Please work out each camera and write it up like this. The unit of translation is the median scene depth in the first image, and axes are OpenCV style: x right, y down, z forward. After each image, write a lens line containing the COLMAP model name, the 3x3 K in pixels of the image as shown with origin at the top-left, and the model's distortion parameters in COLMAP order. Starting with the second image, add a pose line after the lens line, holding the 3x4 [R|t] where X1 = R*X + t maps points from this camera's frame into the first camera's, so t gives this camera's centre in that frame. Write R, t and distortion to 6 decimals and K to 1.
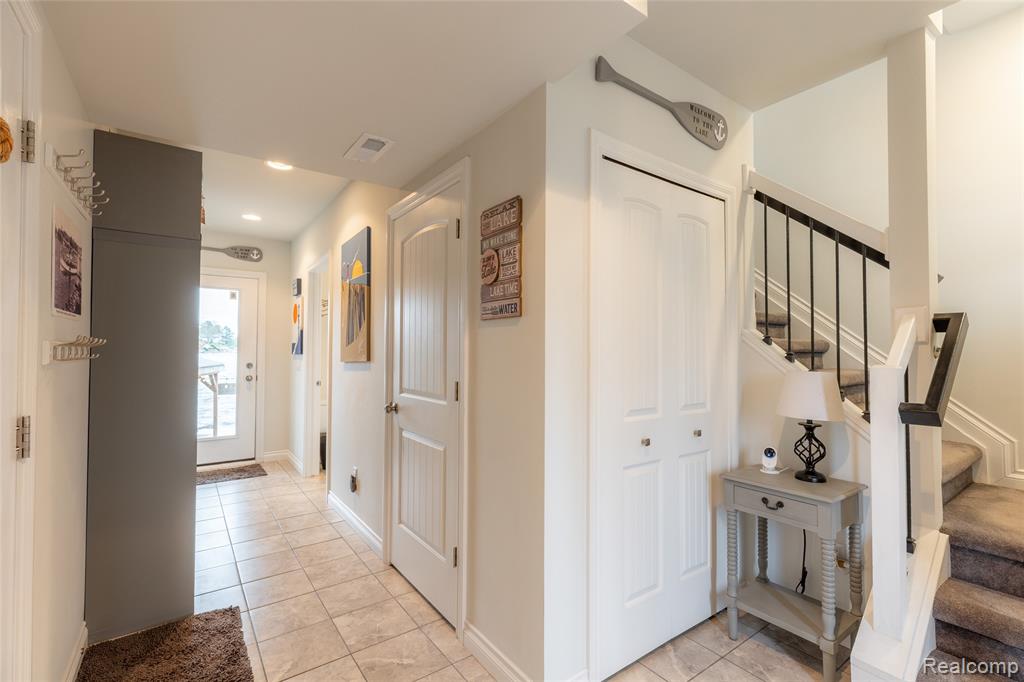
lens RADIAL K [[458.9, 0, 513.8], [0, 458.9, 341.9], [0, 0, 1]] dist [0.003341, 0.000256]
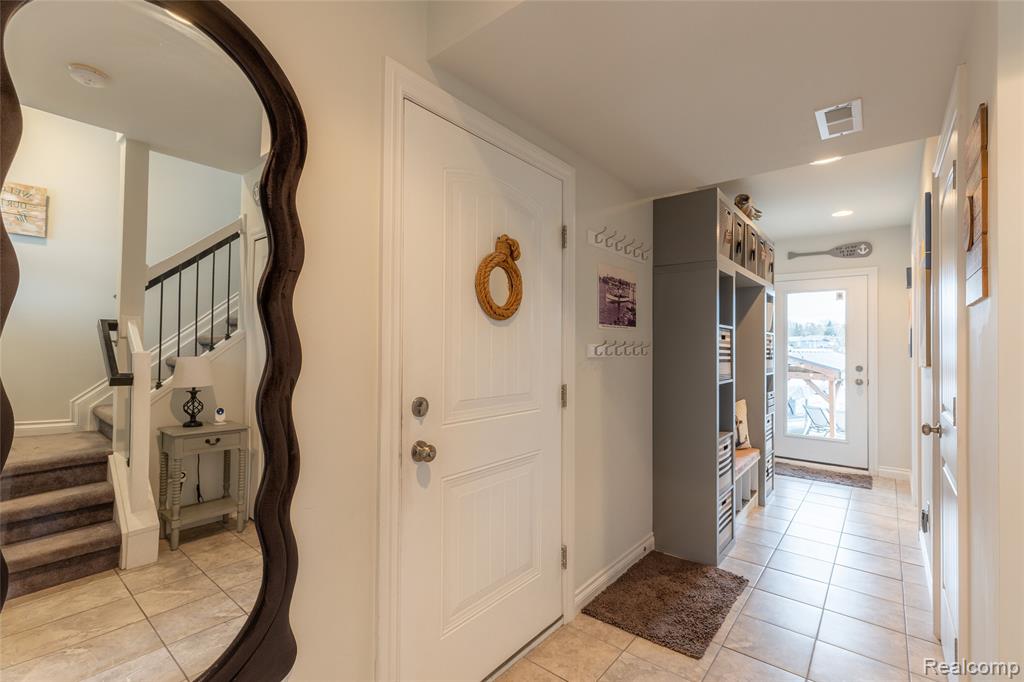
lens RADIAL K [[458.9, 0, 511.6], [0, 458.9, 343.2], [0, 0, 1]] dist [0.003341, 0.000256]
pose [[0.241292, -0.015325, -0.970331, 0.181032], [0.011208, 0.999853, -0.013004, 0.004357], [0.970388, -0.007737, 0.241428, 0.091122]]
